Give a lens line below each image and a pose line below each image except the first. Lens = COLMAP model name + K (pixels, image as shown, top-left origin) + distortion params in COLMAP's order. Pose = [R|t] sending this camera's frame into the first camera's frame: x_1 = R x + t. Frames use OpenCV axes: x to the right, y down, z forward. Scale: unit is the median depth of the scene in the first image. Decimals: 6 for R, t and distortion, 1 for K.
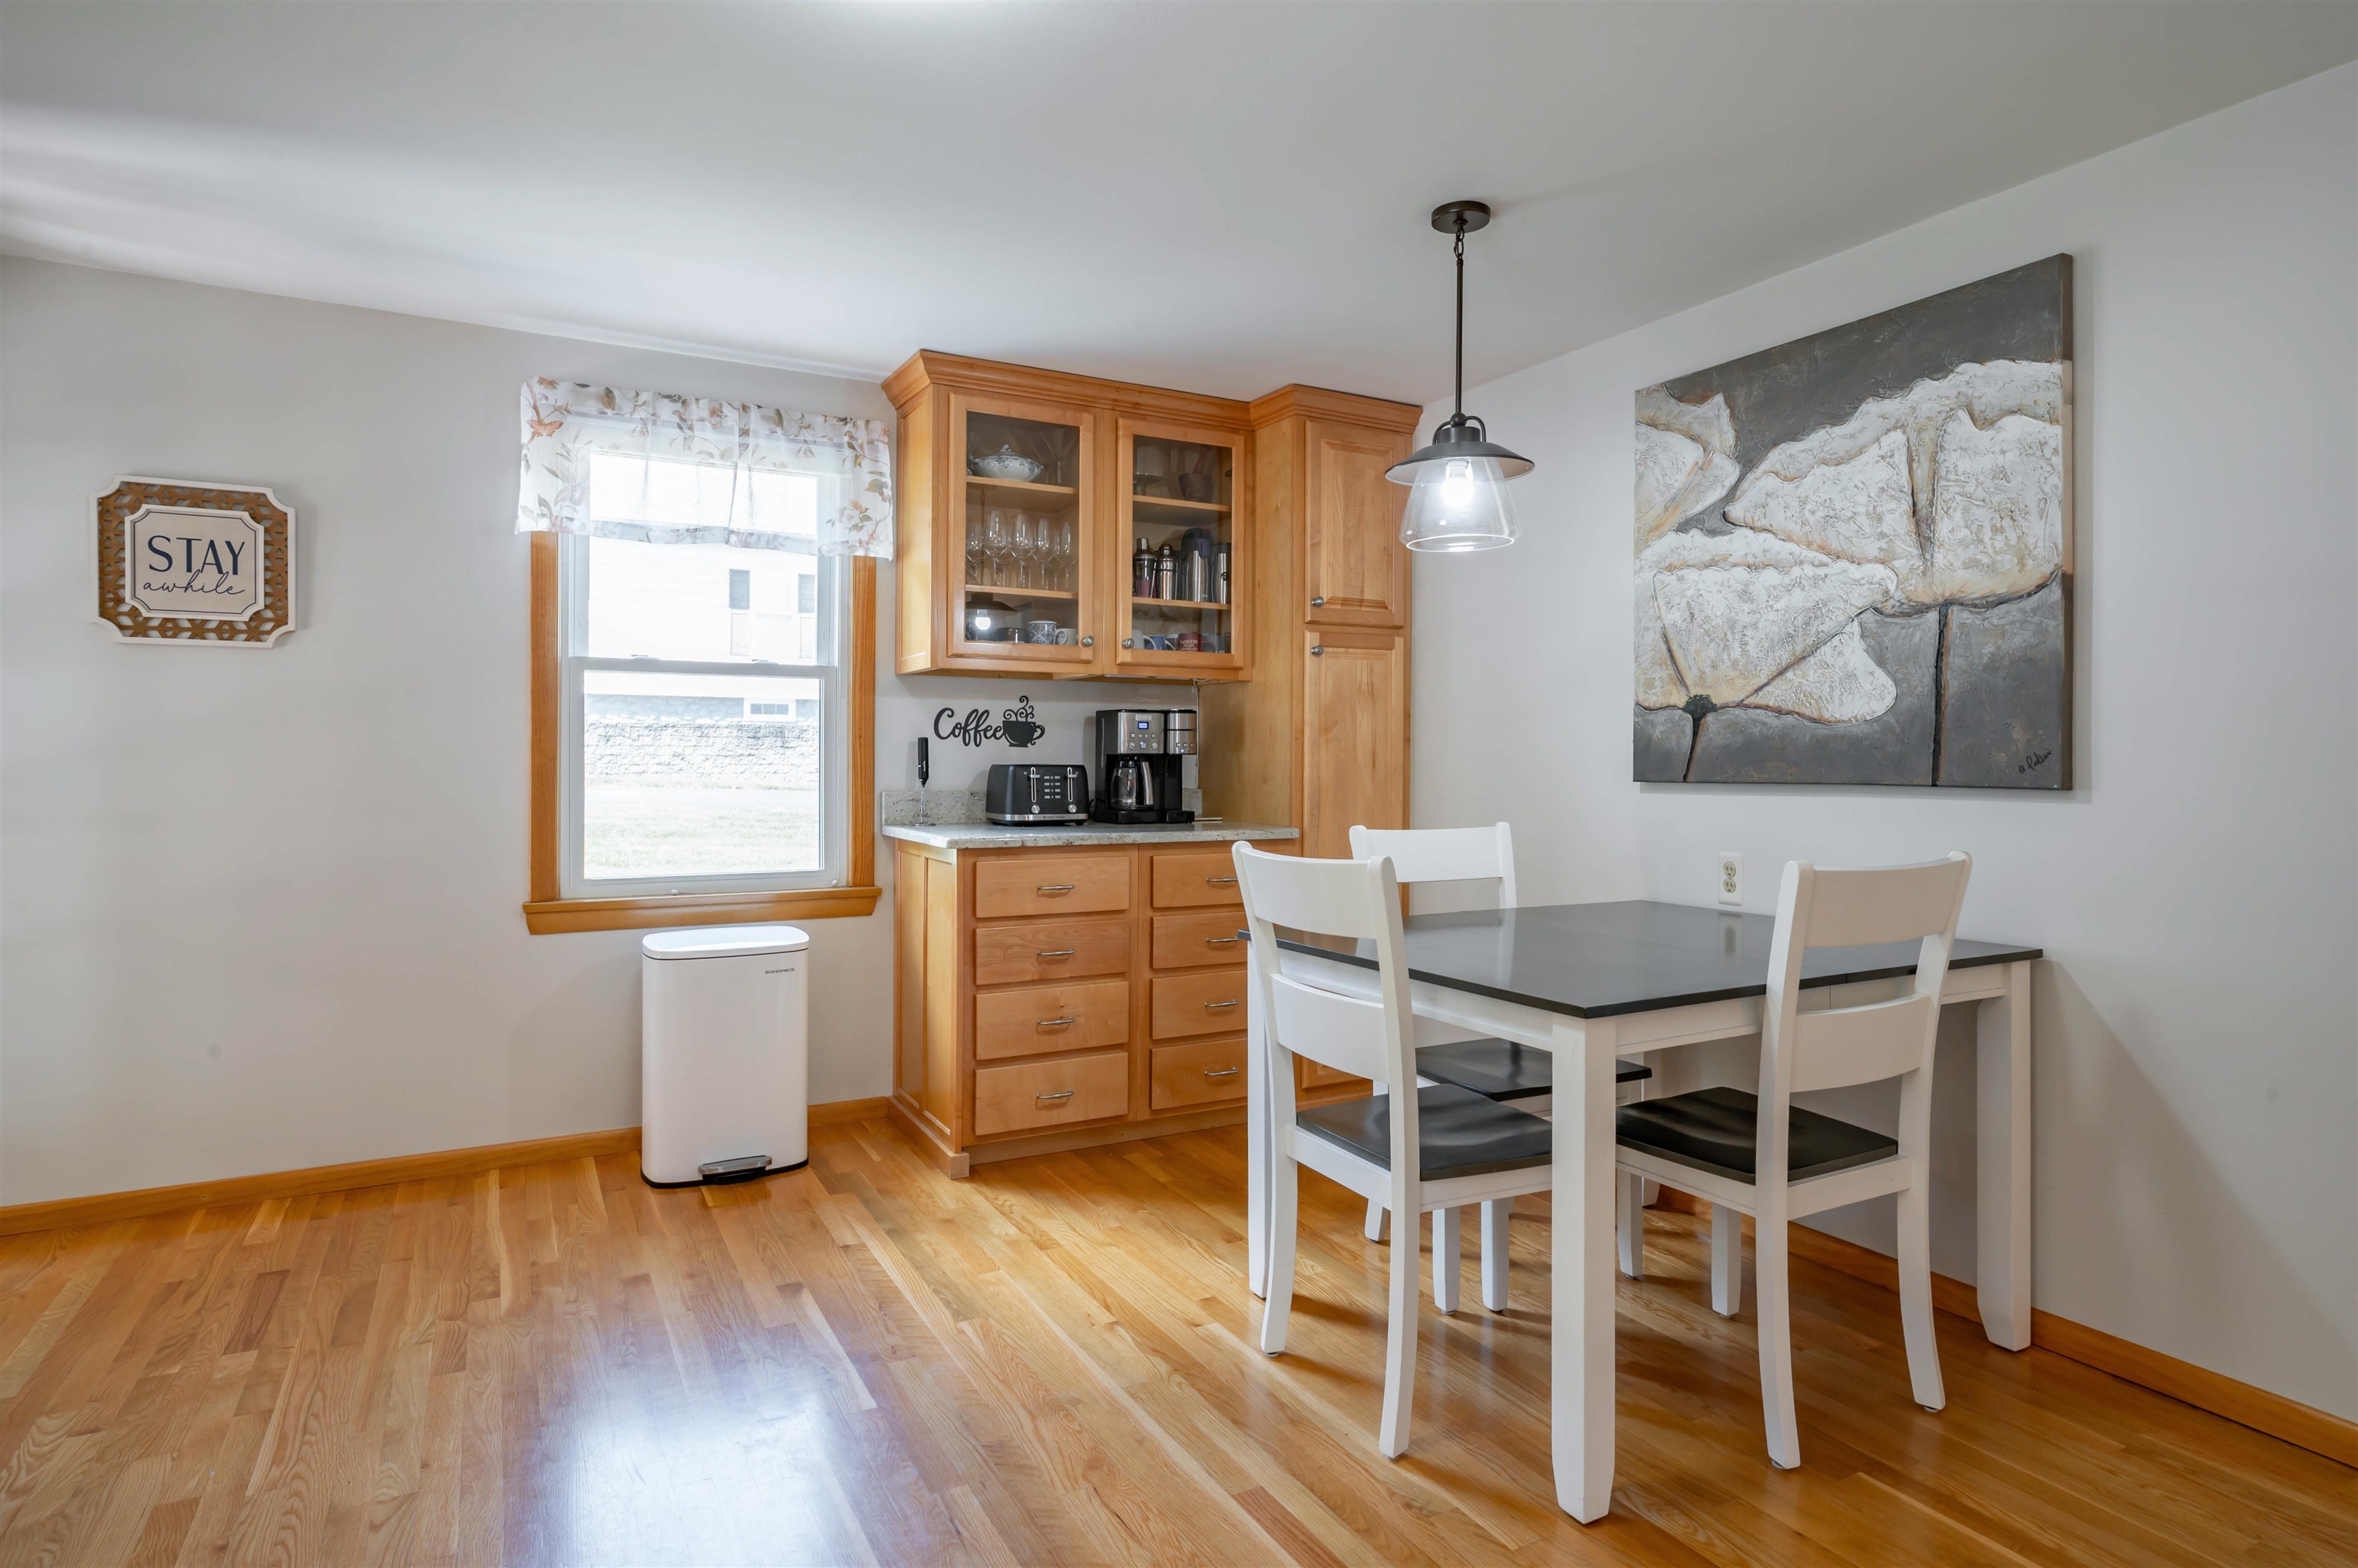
lens RADIAL K [[1267.4, 0, 1184.6], [0, 1267.4, 760.9], [0, 0, 1]] dist [0.005772, 0.000944]
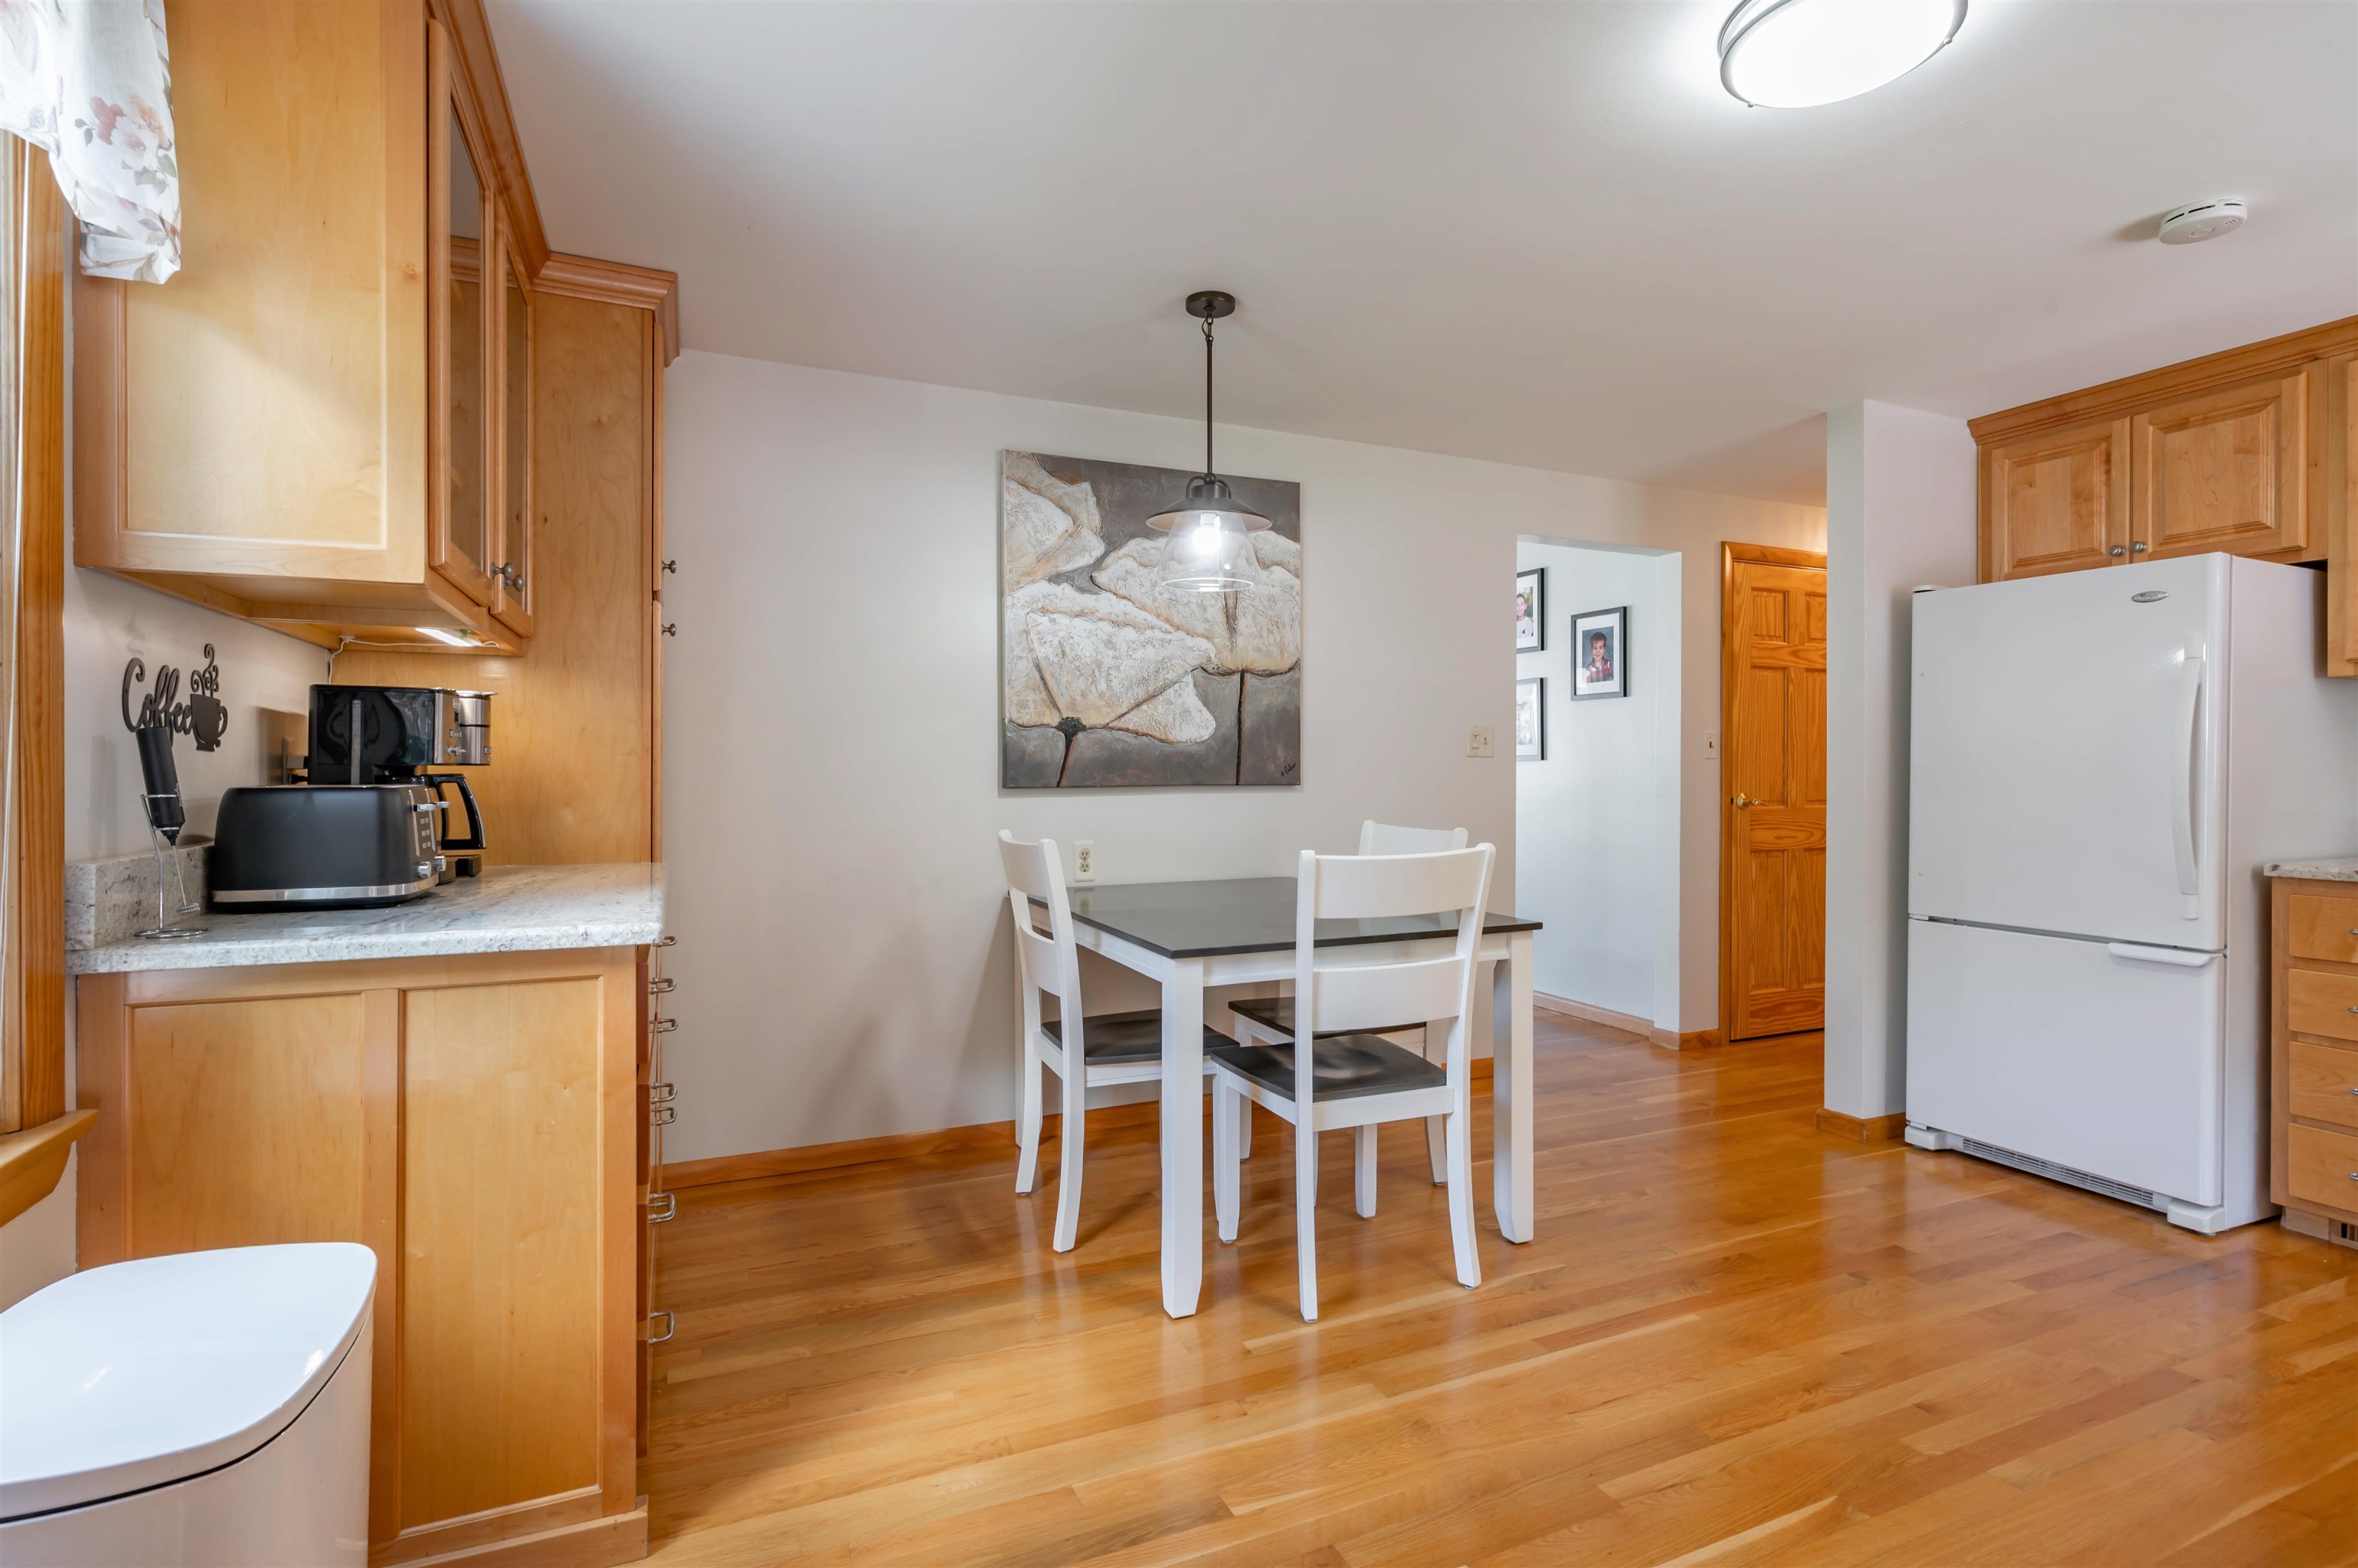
lens RADIAL K [[1140.0, 0, 1172.4], [0, 1140.0, 776.4], [0, 0, 1]] dist [-0.004343, 0.004542]
pose [[0.084071, -0.012856, 0.996377, -0.744803], [0.003463, 0.999914, 0.012610, -0.007875], [-0.996454, 0.002390, 0.084108, 0.850577]]
